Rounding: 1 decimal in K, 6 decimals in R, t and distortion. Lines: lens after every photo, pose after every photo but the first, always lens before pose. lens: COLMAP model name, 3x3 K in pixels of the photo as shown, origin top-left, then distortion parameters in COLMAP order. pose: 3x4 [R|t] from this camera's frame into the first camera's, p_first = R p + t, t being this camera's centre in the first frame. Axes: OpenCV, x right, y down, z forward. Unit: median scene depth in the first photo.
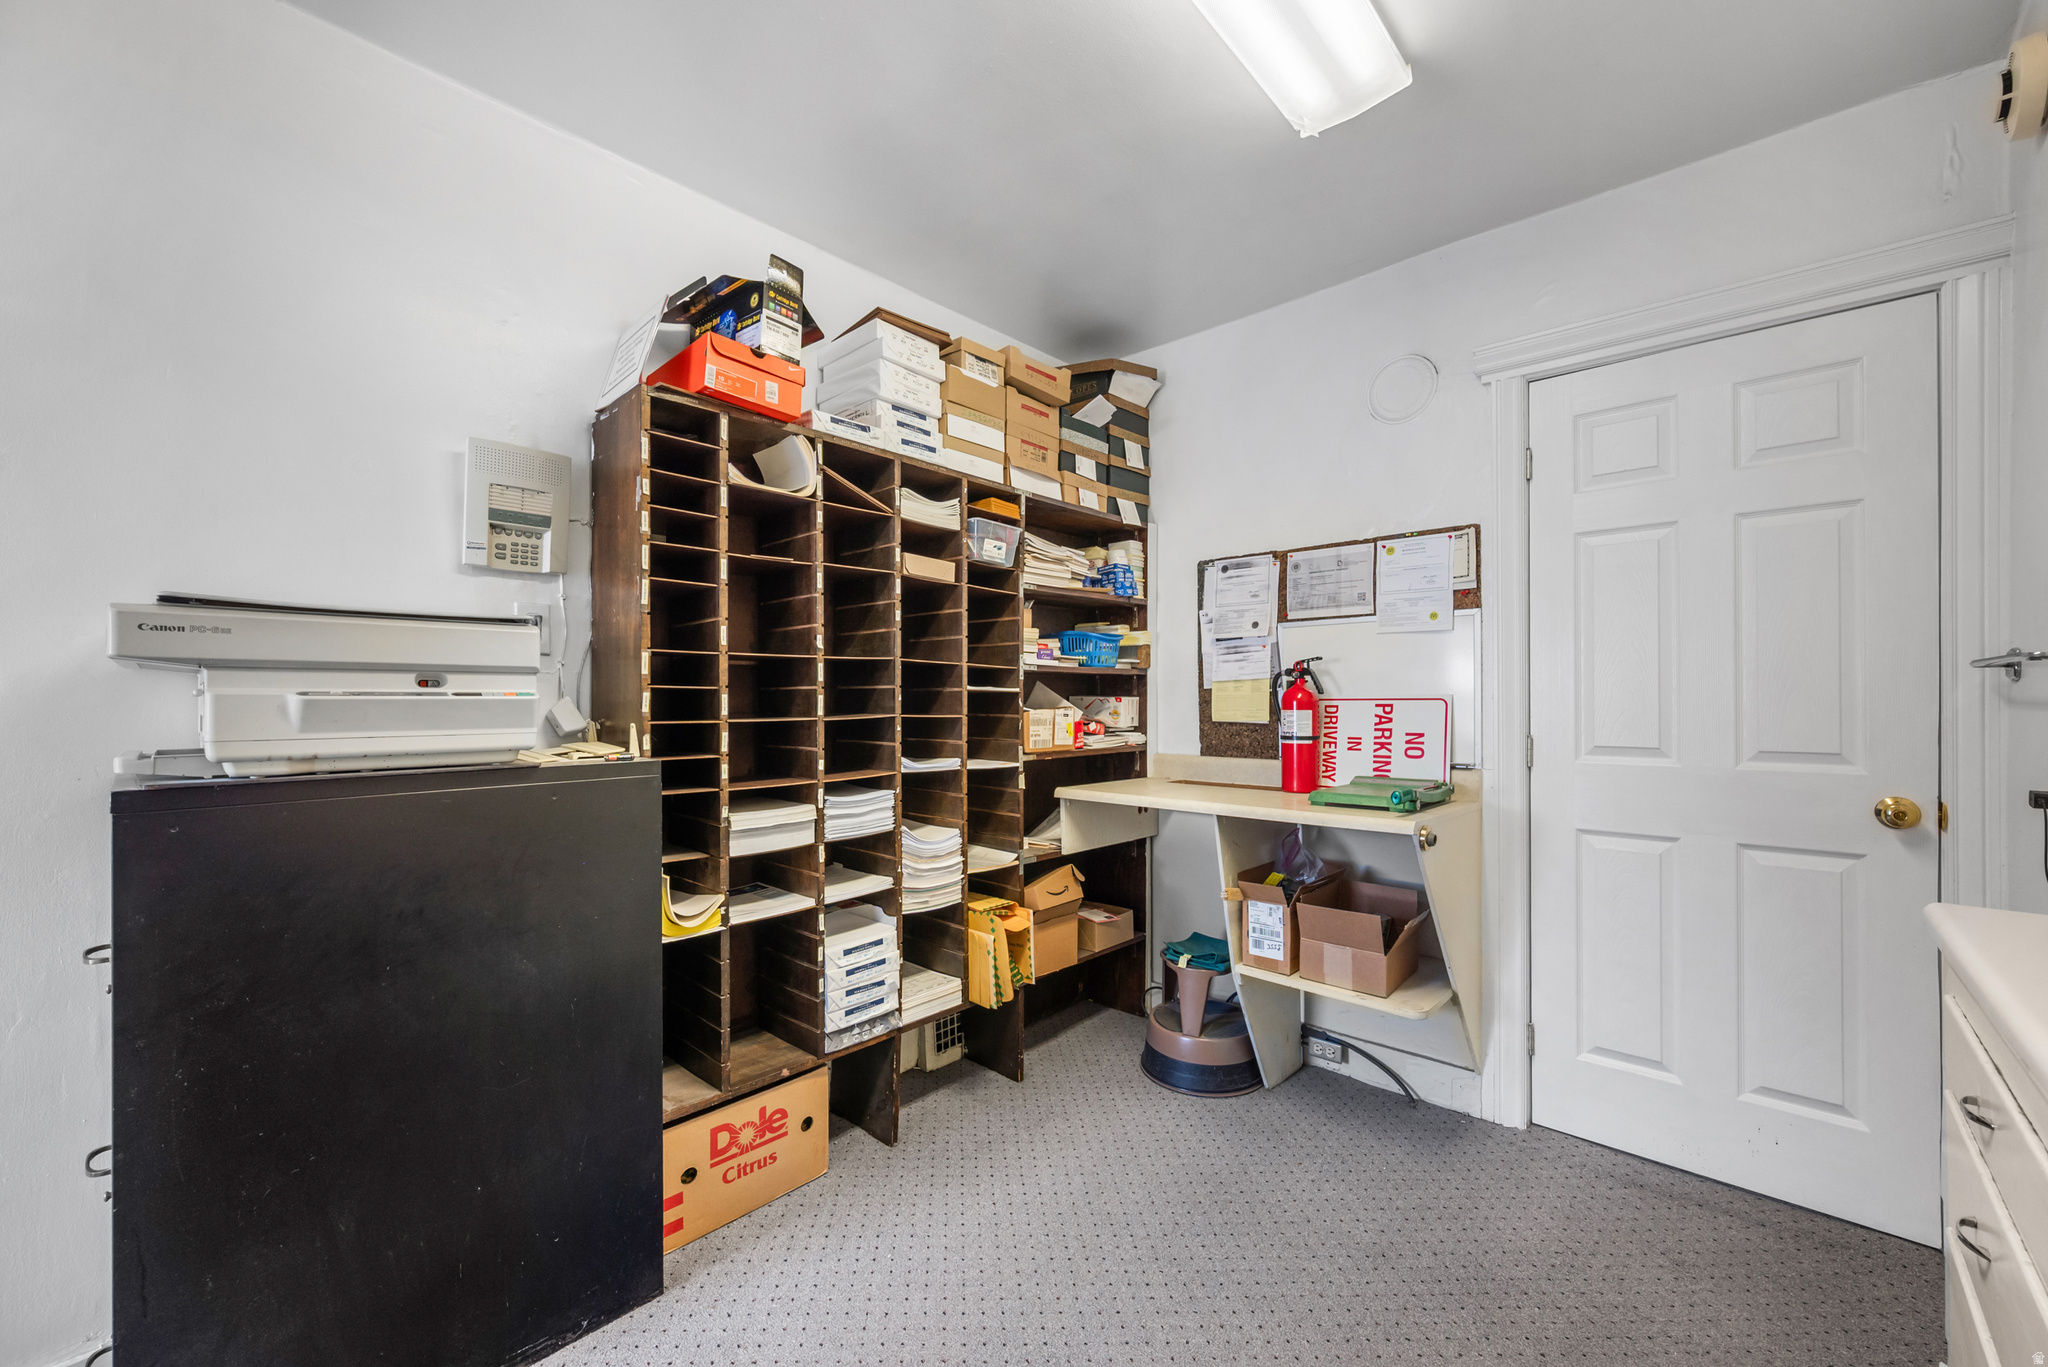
lens RADIAL K [[818.1, 0, 1030.8], [0, 818.1, 684.8], [0, 0, 1]] dist [0.000814, 0.001214]
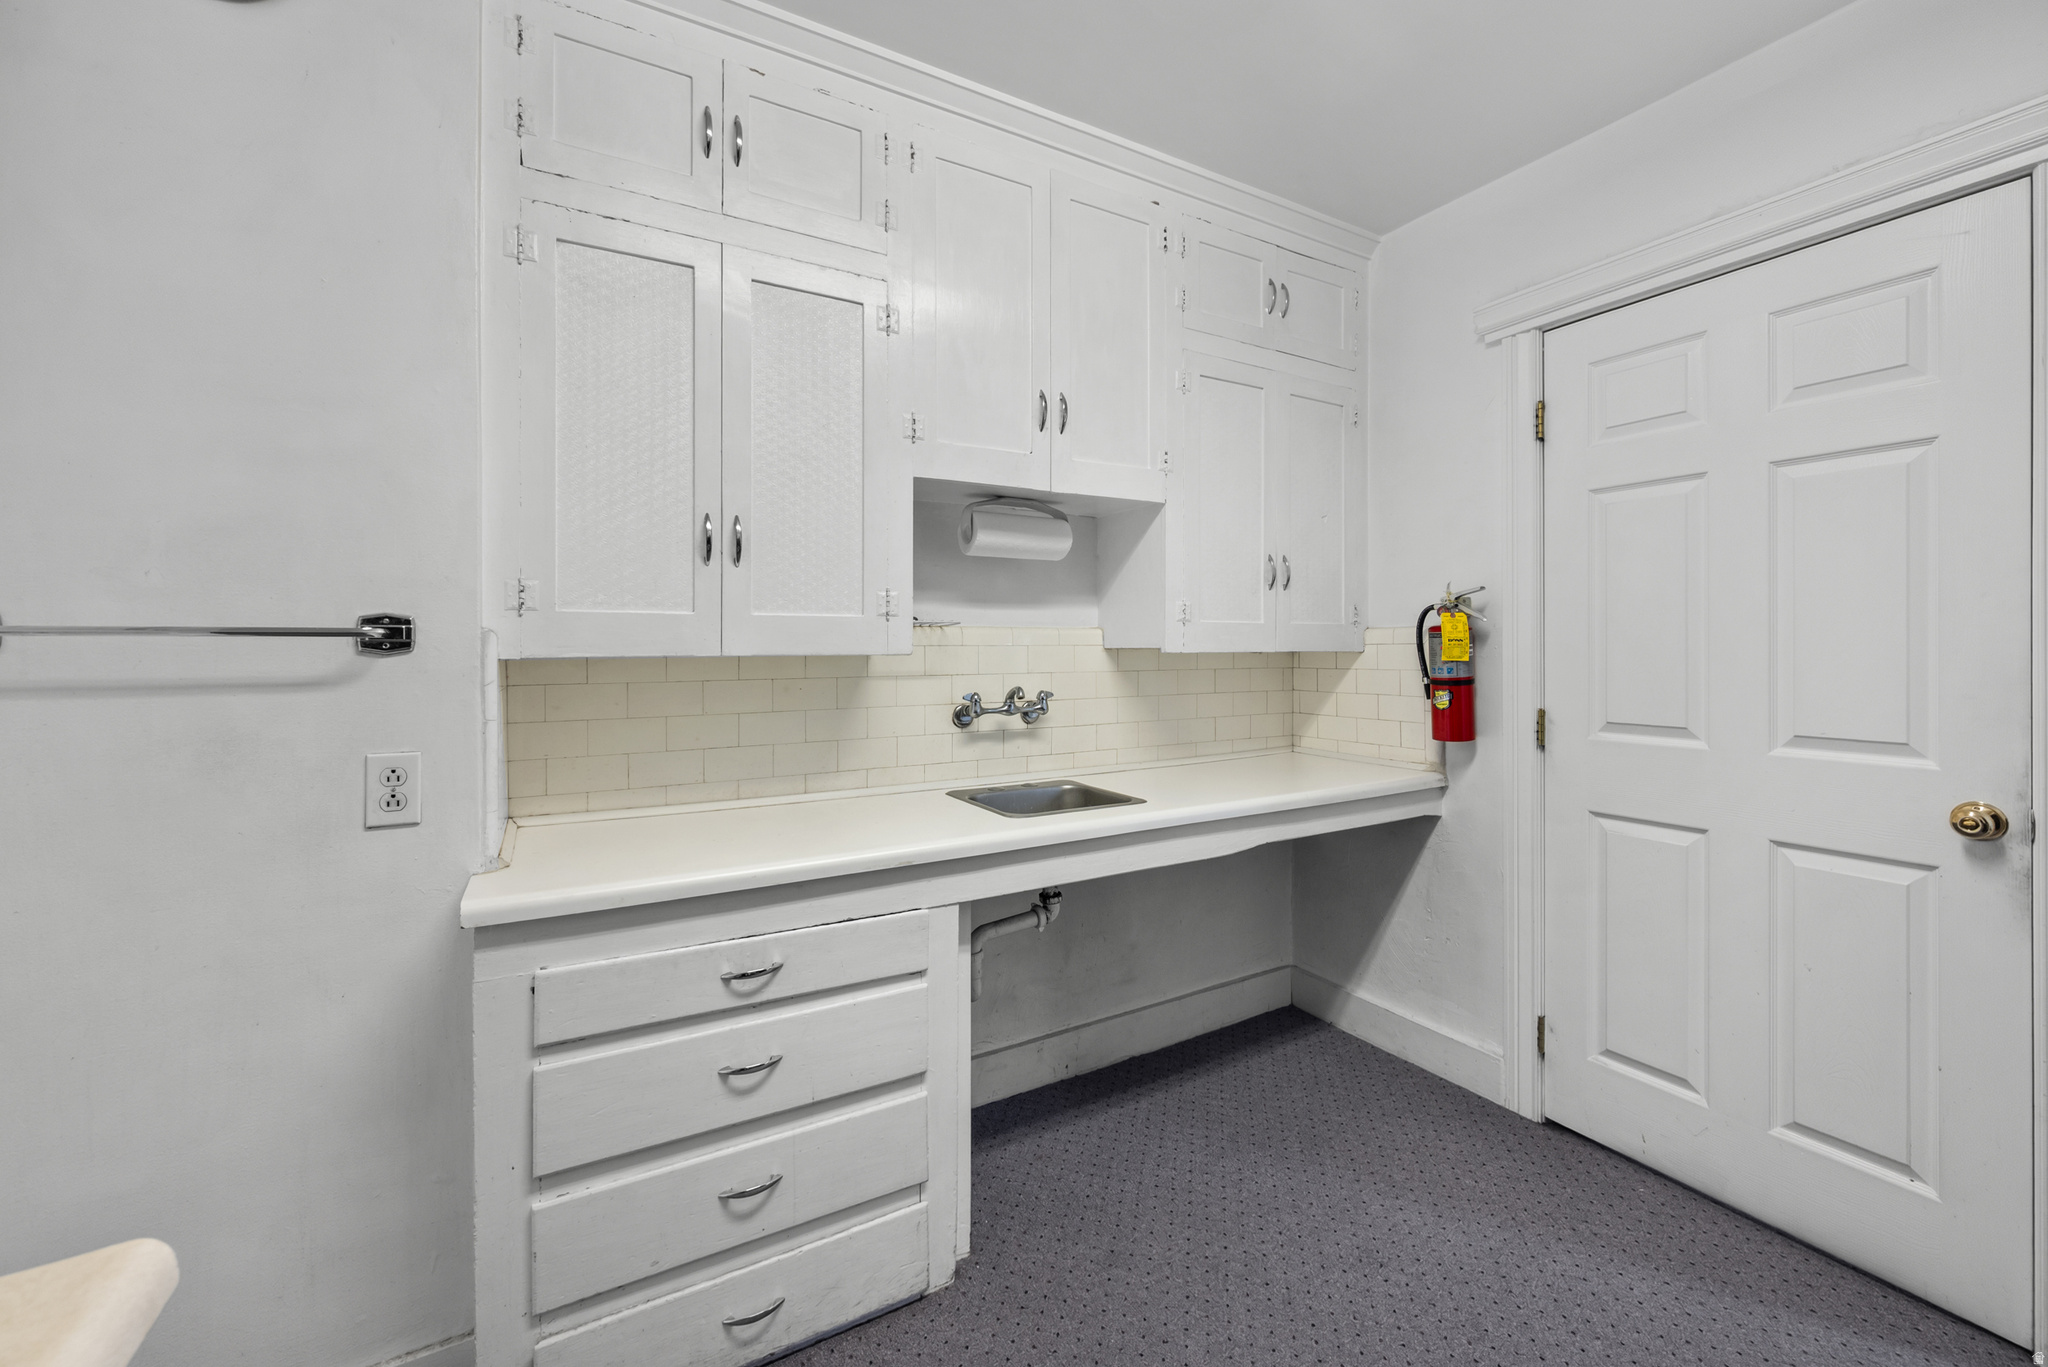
lens RADIAL K [[818.1, 0, 1004.7], [0, 818.1, 648.2], [0, 0, 1]] dist [0.000814, 0.001214]
pose [[0.937846, 0.012236, -0.346835, 0.402013], [-0.011007, 0.999924, 0.005512, -0.007113], [0.346876, -0.001352, 0.937910, -0.101987]]
